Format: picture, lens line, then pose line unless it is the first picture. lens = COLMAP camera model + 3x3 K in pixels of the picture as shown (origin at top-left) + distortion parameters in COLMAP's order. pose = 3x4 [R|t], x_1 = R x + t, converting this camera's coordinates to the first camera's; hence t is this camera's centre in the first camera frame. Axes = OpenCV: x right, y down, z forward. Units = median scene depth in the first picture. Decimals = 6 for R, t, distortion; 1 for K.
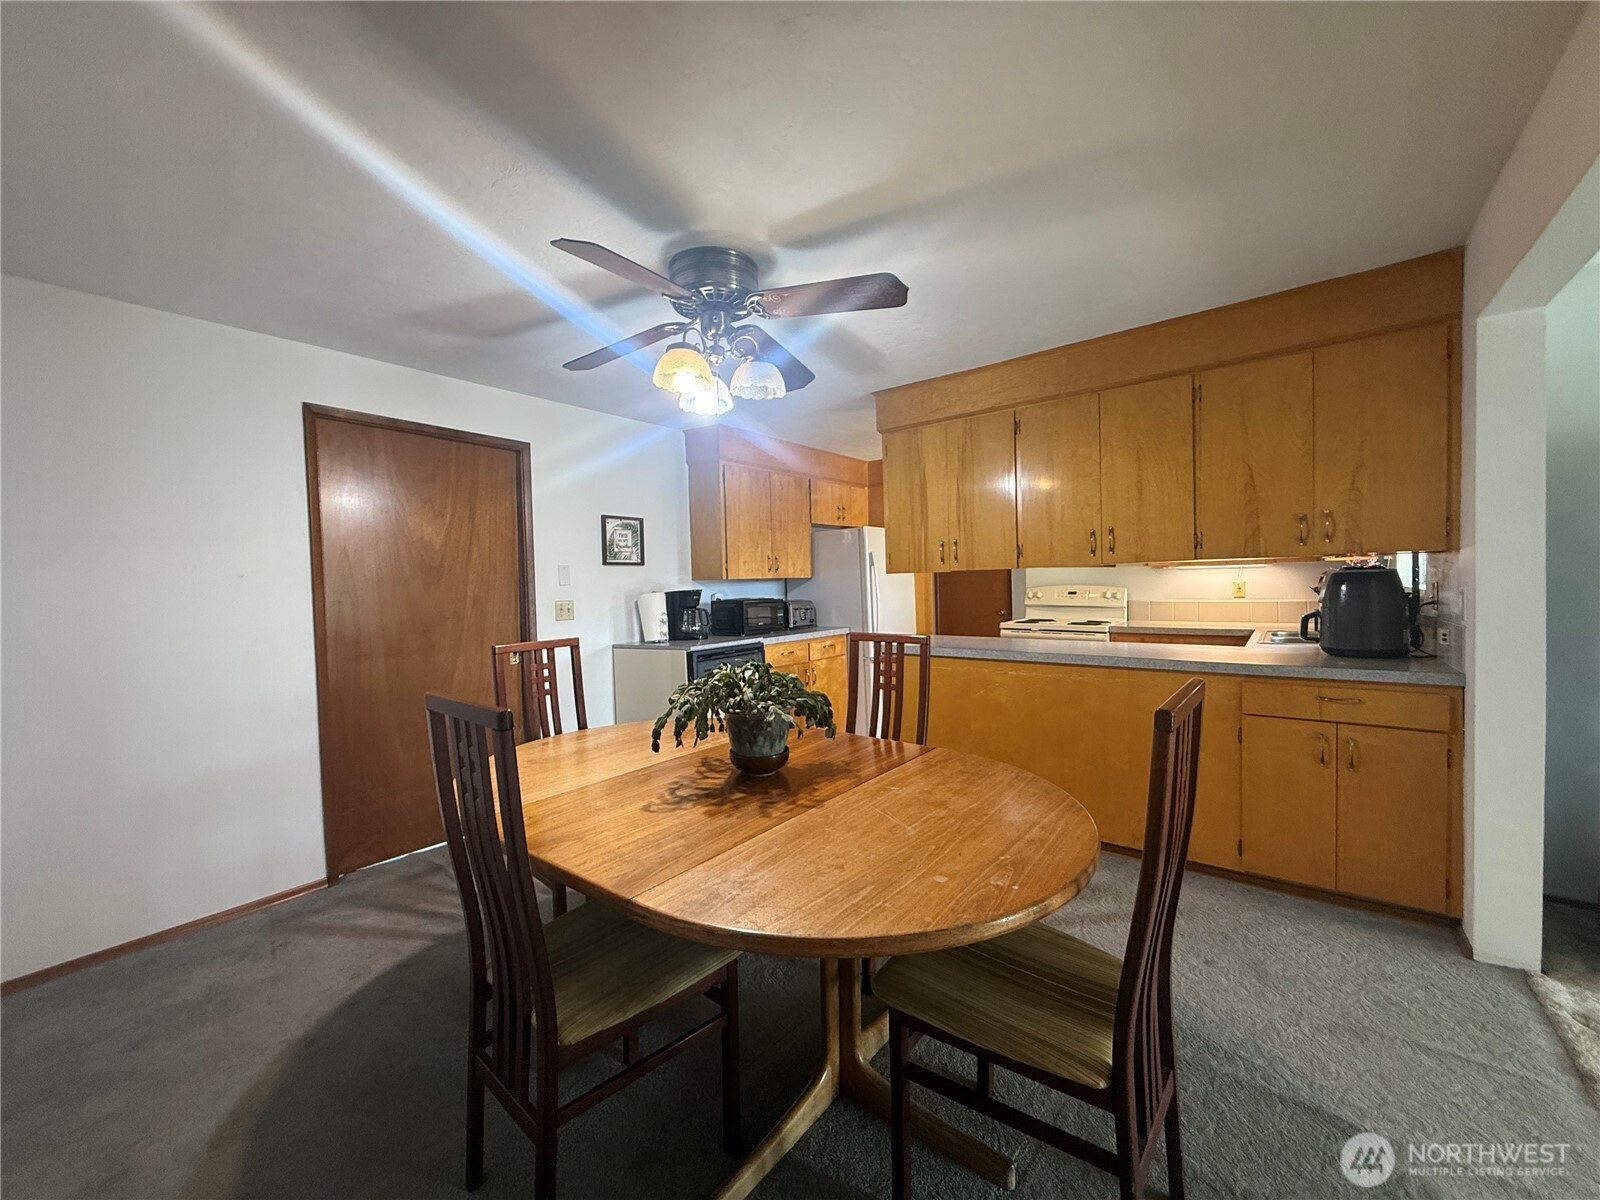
lens RADIAL K [[642.2, 0, 797.4], [0, 642.2, 597.8], [0, 0, 1]] dist [0.000941, -0.000002]
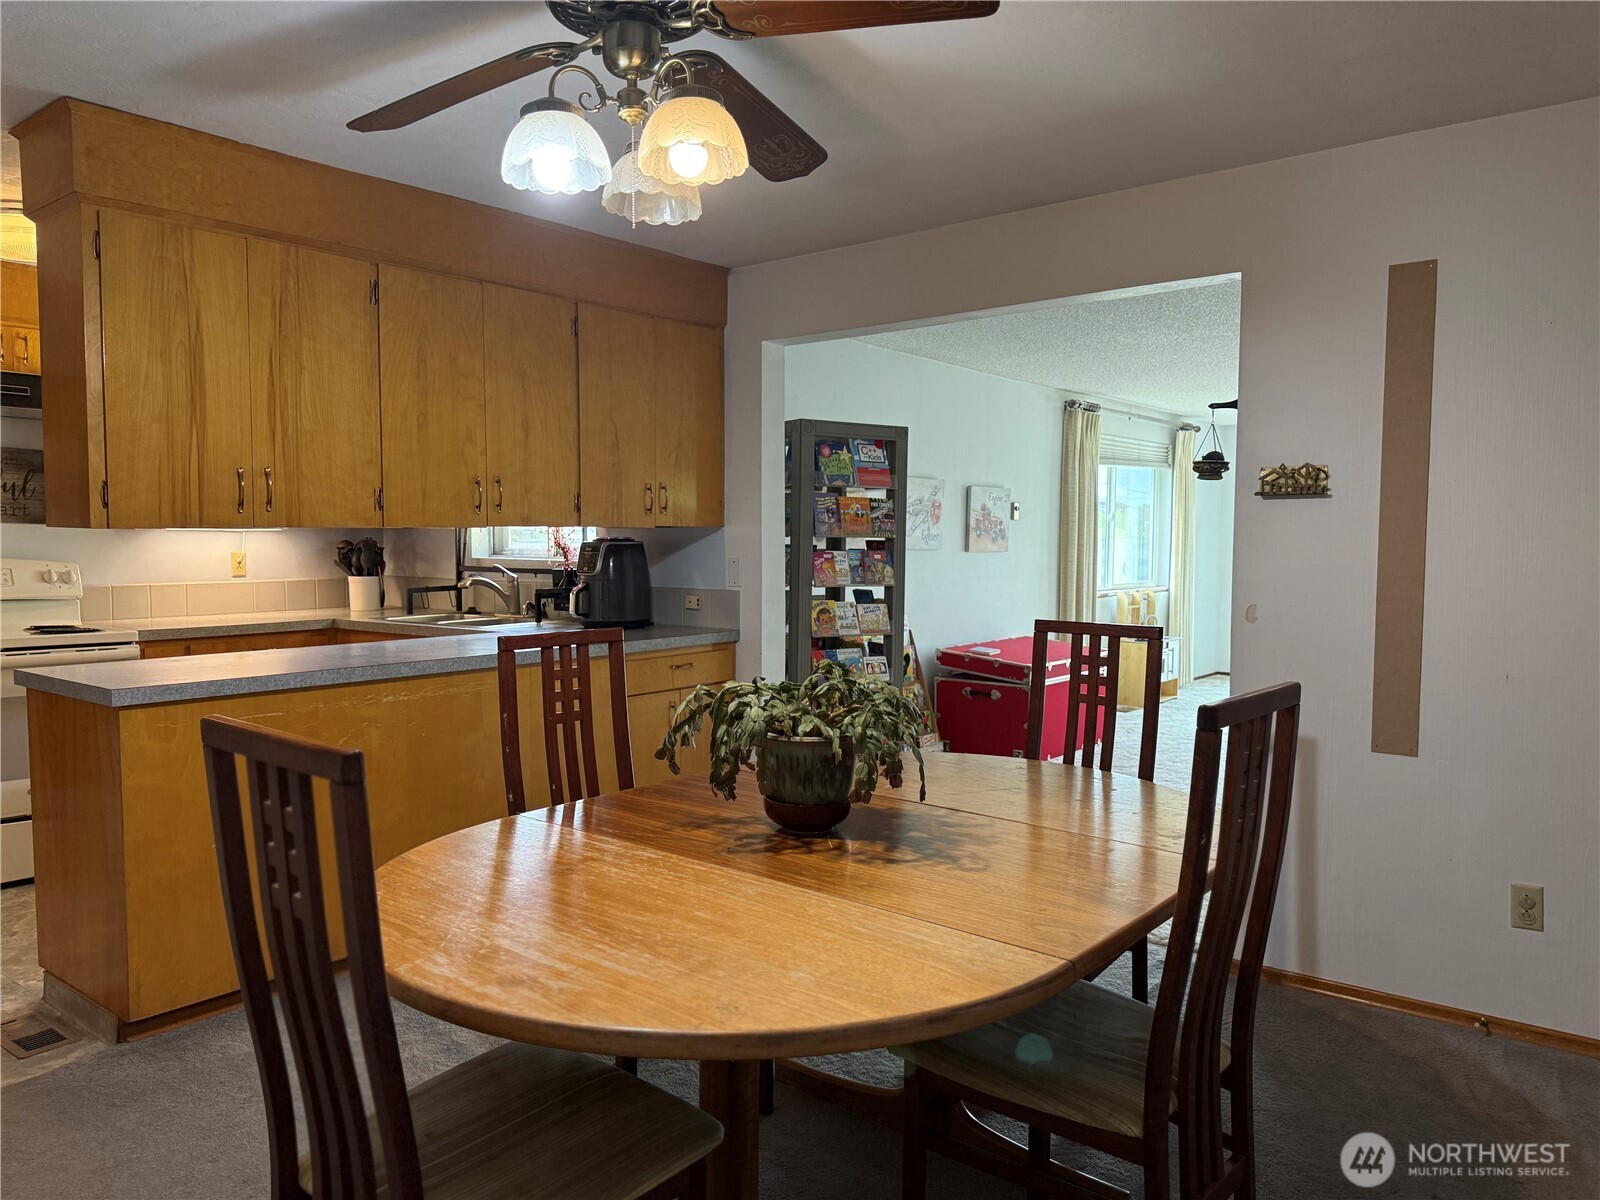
lens RADIAL K [[1135.0, 0, 800.0], [0, 1135.0, 600.0], [0, 0, 1]] dist [0.124897, -0.188051]
pose [[0.002626, -0.033584, 0.999432, -0.595620], [0.022520, 0.999184, 0.033517, -0.003865], [-0.999743, 0.022419, 0.003380, 0.479362]]
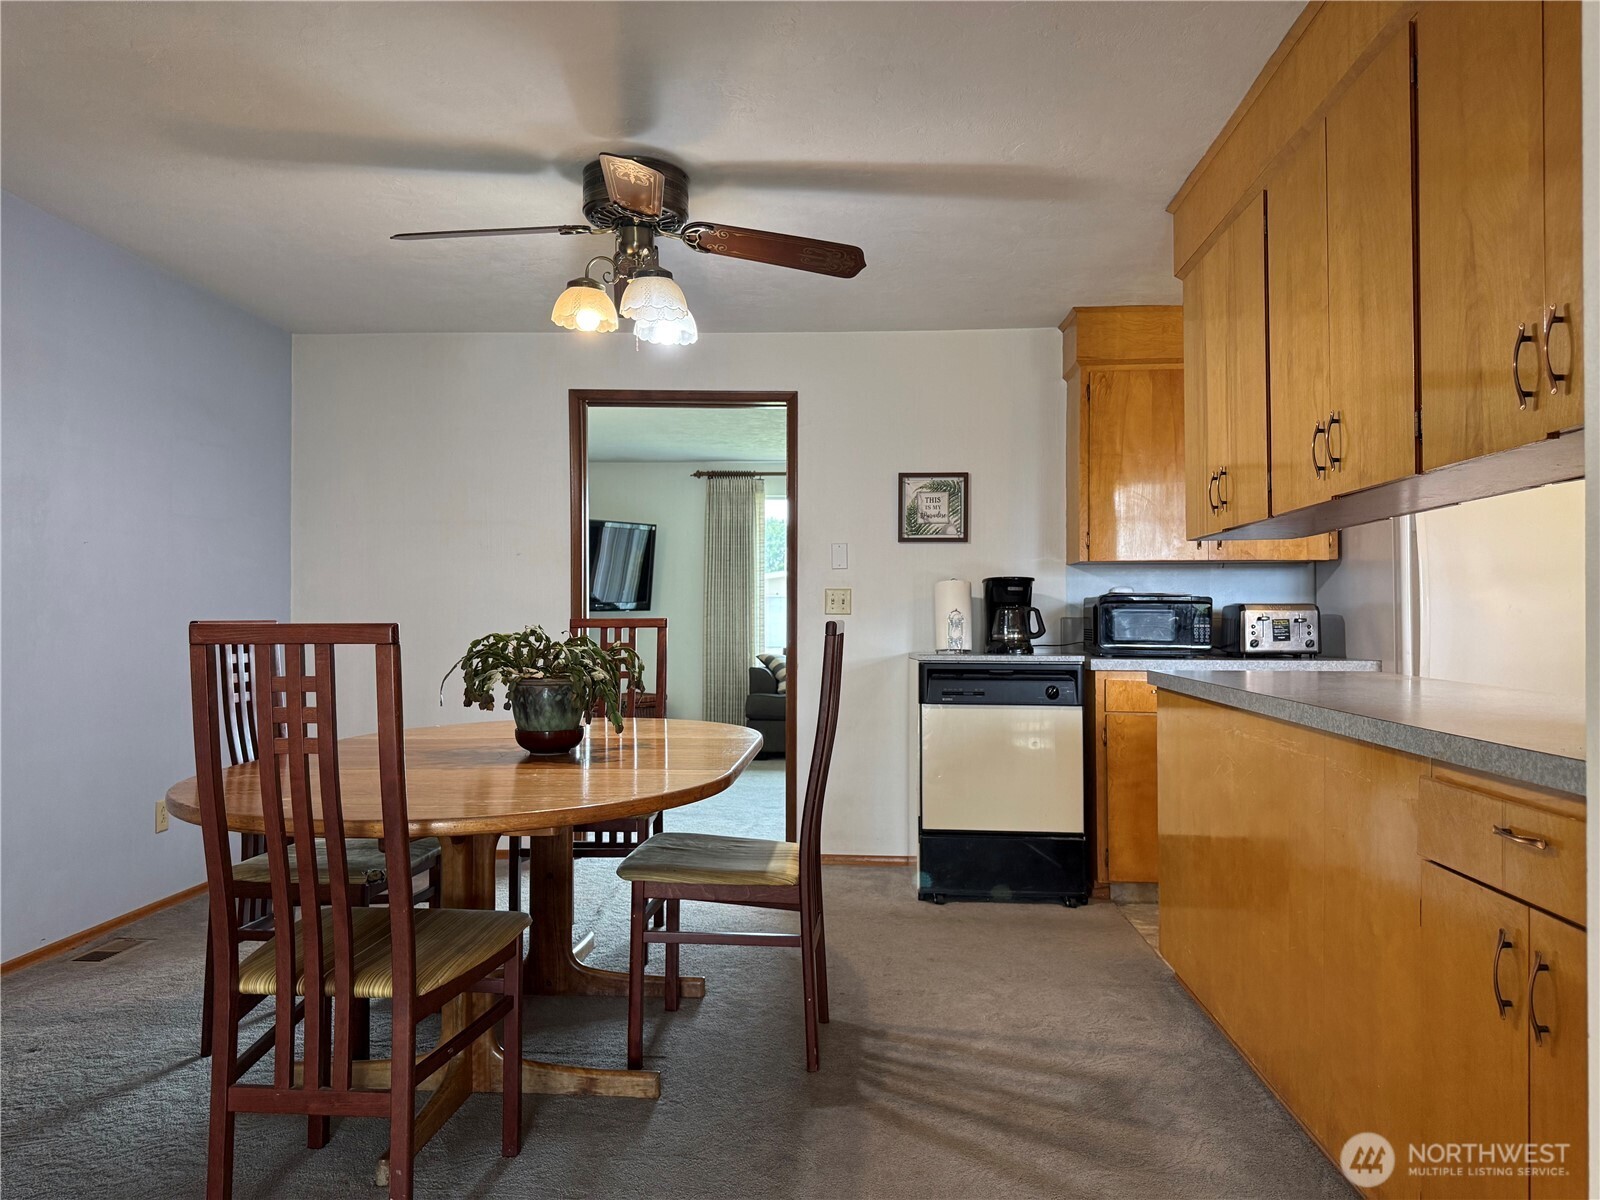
lens RADIAL K [[1136.7, 0, 802.6], [0, 1136.7, 596.5], [0, 0, 1]] dist [0.122898, -0.176676]
pose [[0.561947, 0.007599, -0.827138, 0.691386], [-0.034899, 0.999285, -0.014529, 0.032011], [0.826437, 0.037031, 0.561811, 0.190035]]
